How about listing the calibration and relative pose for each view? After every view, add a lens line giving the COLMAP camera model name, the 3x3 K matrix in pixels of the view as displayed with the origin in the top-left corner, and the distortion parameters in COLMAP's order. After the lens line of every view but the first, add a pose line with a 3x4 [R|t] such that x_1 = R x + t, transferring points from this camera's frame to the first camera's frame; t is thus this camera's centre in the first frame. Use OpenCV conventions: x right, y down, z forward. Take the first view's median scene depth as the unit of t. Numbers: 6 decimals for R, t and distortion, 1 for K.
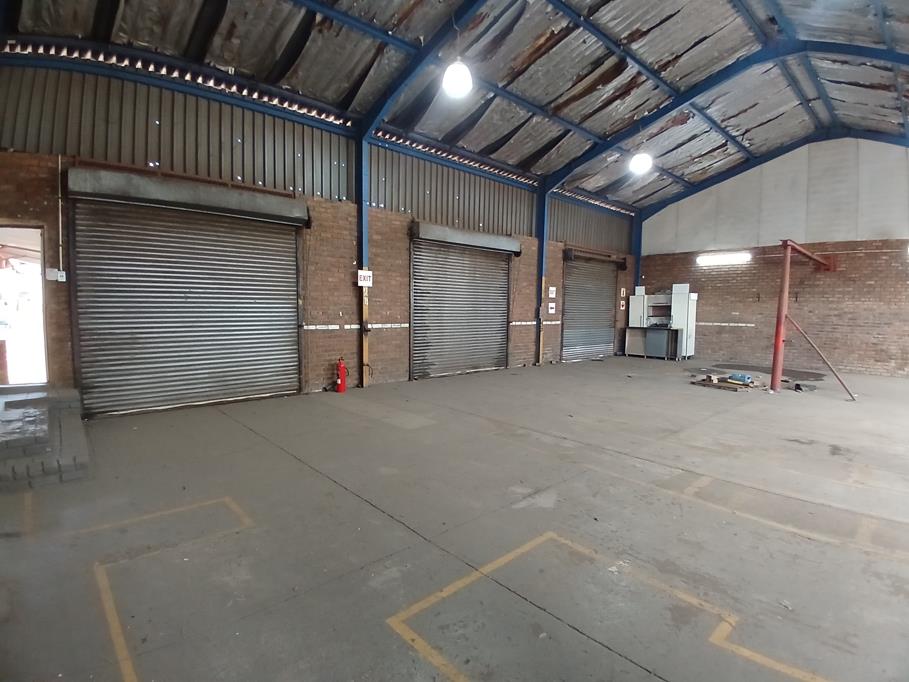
lens RADIAL K [[449.8, 0, 461.4], [0, 449.8, 355.4], [0, 0, 1]] dist [0.021603, -0.059914]
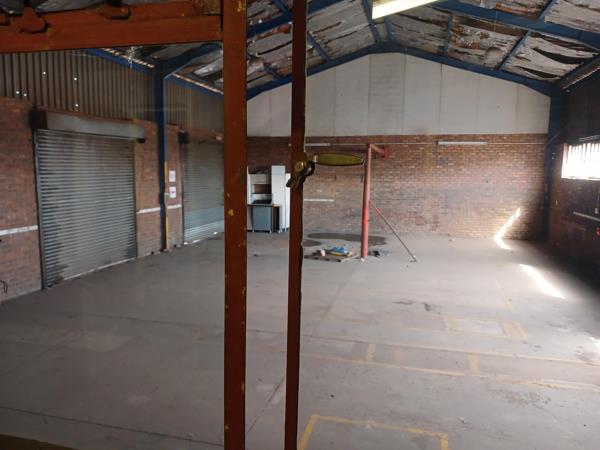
lens RADIAL K [[473.2, 0, 297.9], [0, 473.2, 236.2], [0, 0, 1]] dist [0.061860, -0.116099]
pose [[0.839717, -0.081450, 0.536881, -0.173451], [0.056875, 0.996441, 0.062215, -0.071028], [-0.540038, -0.021708, 0.841361, -0.051285]]
